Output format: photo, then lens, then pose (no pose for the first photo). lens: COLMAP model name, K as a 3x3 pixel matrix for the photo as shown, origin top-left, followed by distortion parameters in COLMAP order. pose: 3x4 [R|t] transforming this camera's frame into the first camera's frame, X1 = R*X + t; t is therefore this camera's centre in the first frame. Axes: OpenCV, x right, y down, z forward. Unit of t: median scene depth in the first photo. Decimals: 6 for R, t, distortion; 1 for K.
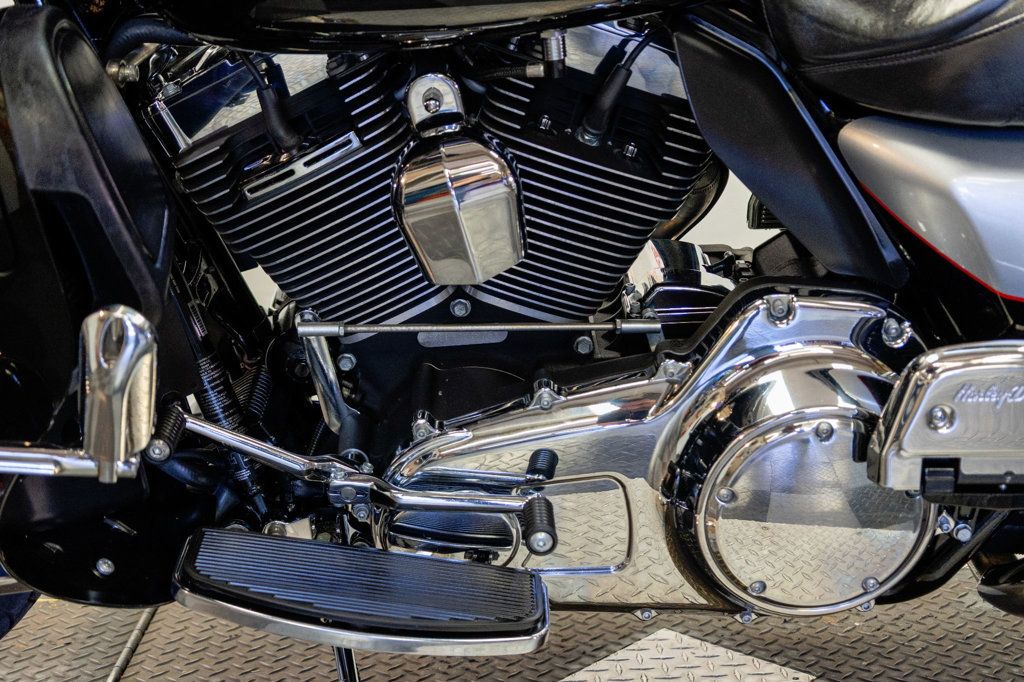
lens RADIAL K [[1466.1, 0, 505.4], [0, 1466.1, 340.6], [0, 0, 1]] dist [0.001599, 0.000000]
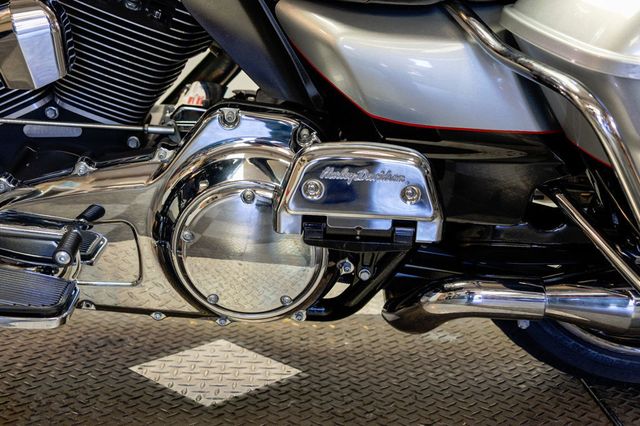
lens RADIAL K [[916.3, 0, 320.5], [0, 916.3, 212.1], [0, 0, 1]] dist [0.001599, 0.000000]
pose [[0.998348, 0.057452, 0.000037, 0.278522], [-0.057448, 0.998285, 0.011234, 0.059700], [0.000609, -0.011218, 0.999937, 0.032774]]
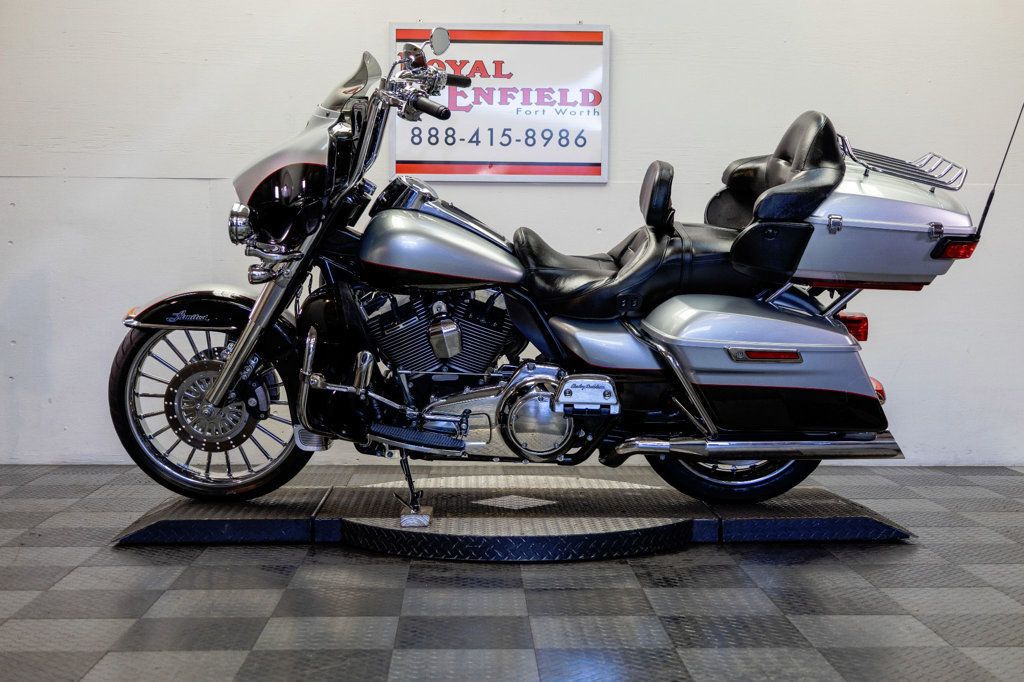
lens RADIAL K [[1466.1, 0, 509.5], [0, 1466.1, 336.6], [0, 0, 1]] dist [0.001599, 0.000000]
pose [[0.999484, 0.032036, -0.002388, 0.134620], [-0.032004, 0.986529, -0.160428, 0.479948], [-0.002784, 0.160422, 0.987045, -2.562539]]
